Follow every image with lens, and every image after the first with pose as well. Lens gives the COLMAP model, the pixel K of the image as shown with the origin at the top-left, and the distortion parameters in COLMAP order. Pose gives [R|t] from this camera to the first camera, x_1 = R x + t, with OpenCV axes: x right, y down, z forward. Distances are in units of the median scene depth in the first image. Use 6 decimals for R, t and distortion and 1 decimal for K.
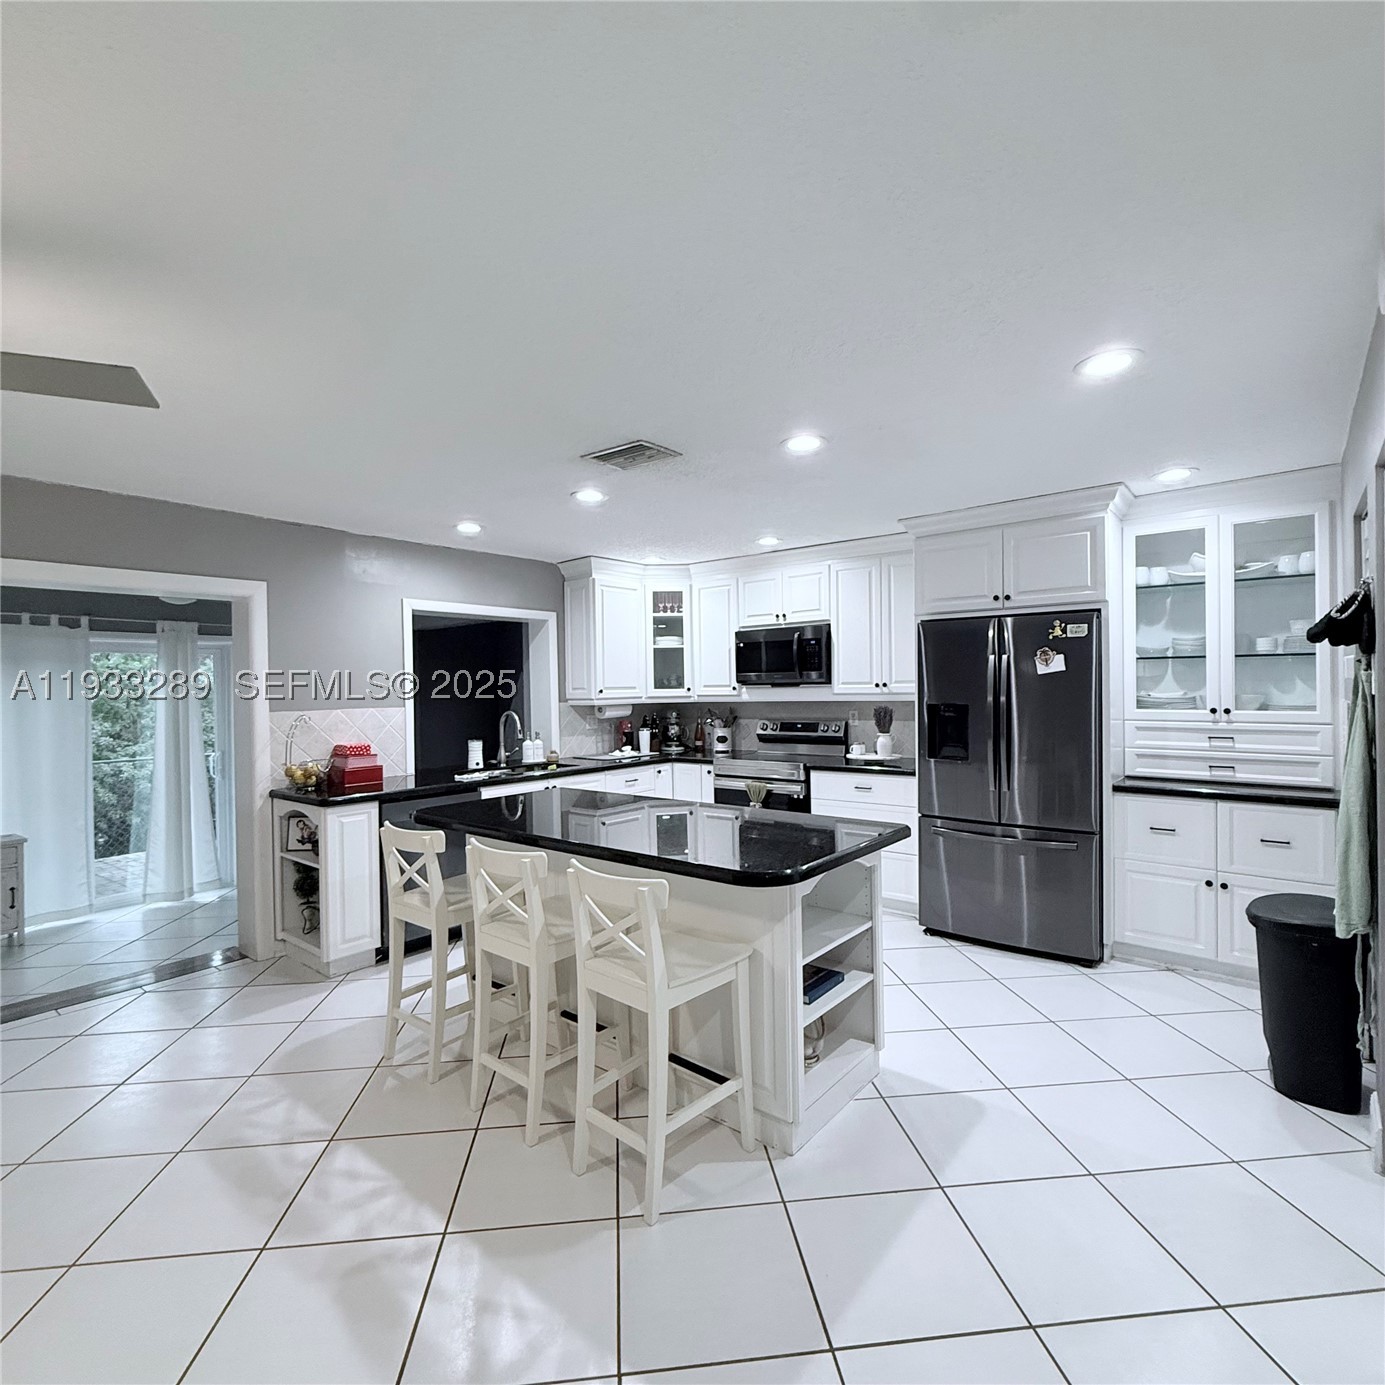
lens RADIAL K [[729.0, 0, 692.5], [0, 729.0, 692.5], [0, 0, 1]] dist [-0.002698, -0.001049]
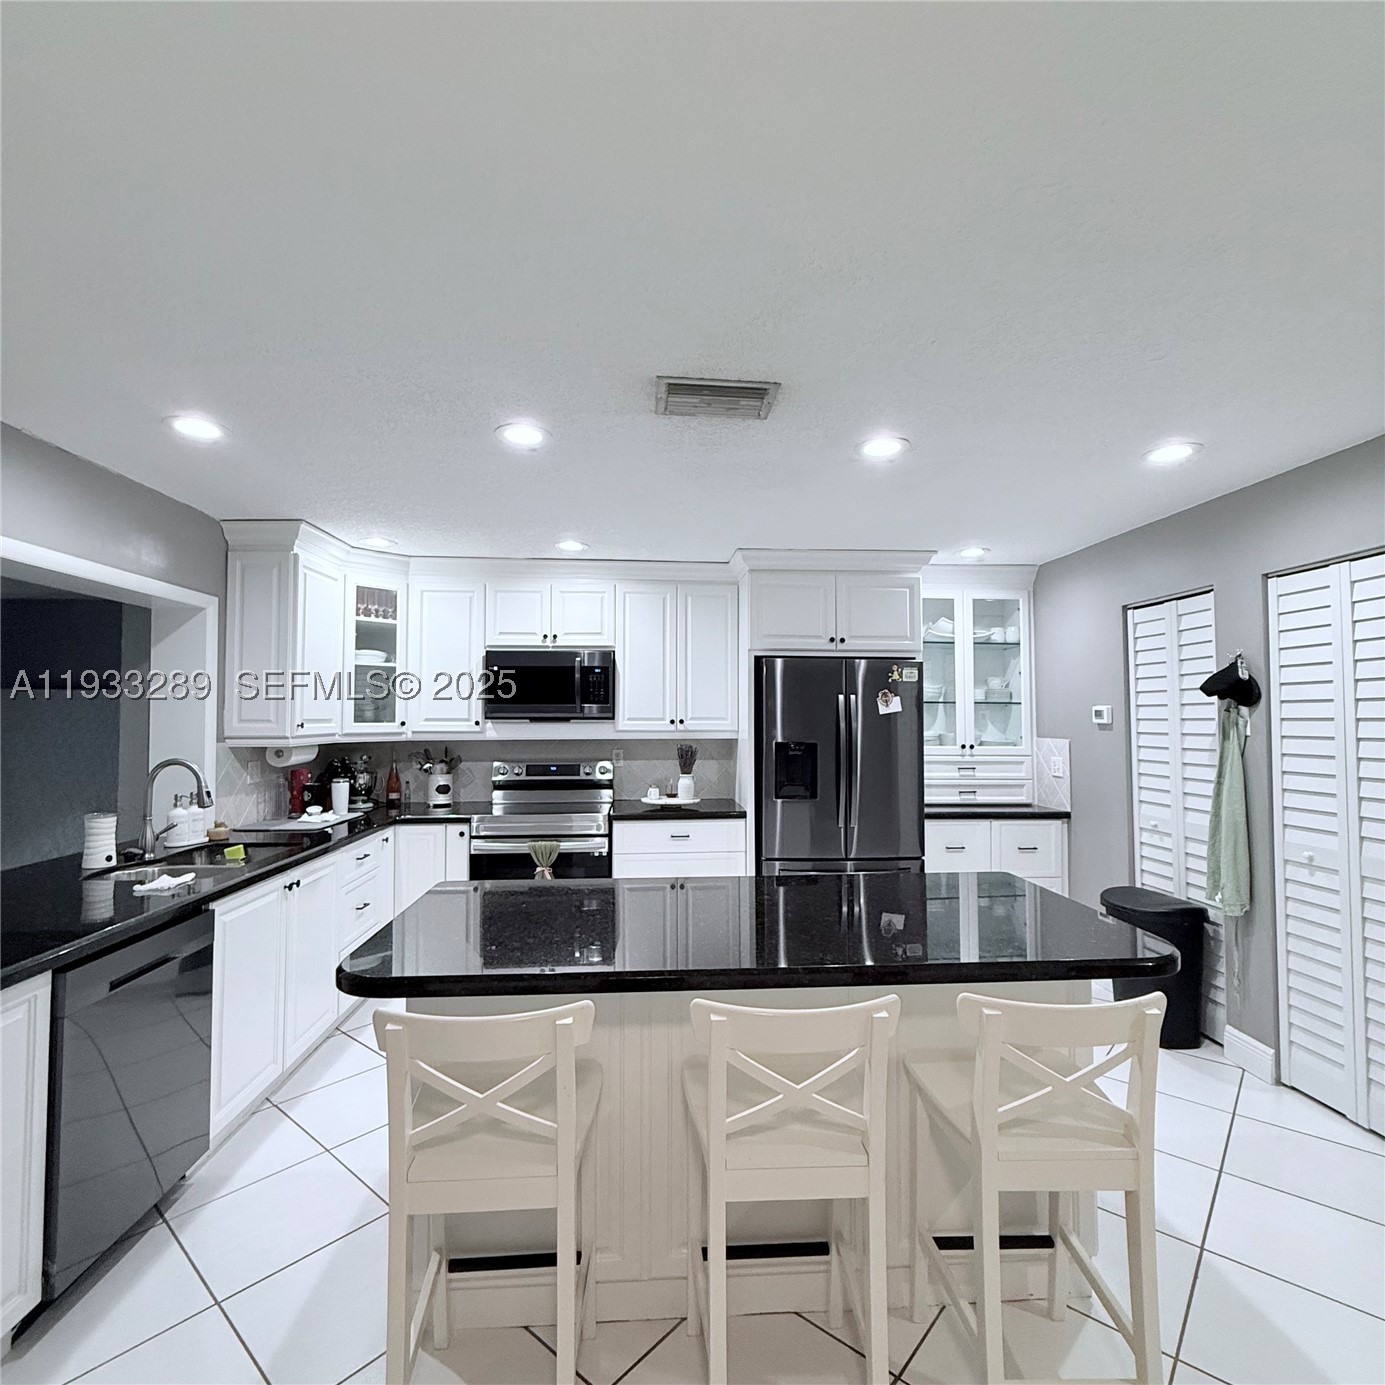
lens RADIAL K [[729.0, 0, 692.5], [0, 729.0, 692.5], [0, 0, 1]] dist [-0.002698, -0.001049]
pose [[0.732105, 0.038919, 0.680079, -0.337297], [-0.007099, 0.998748, -0.049514, -0.001495], [-0.681154, 0.031421, 0.731465, 0.295669]]
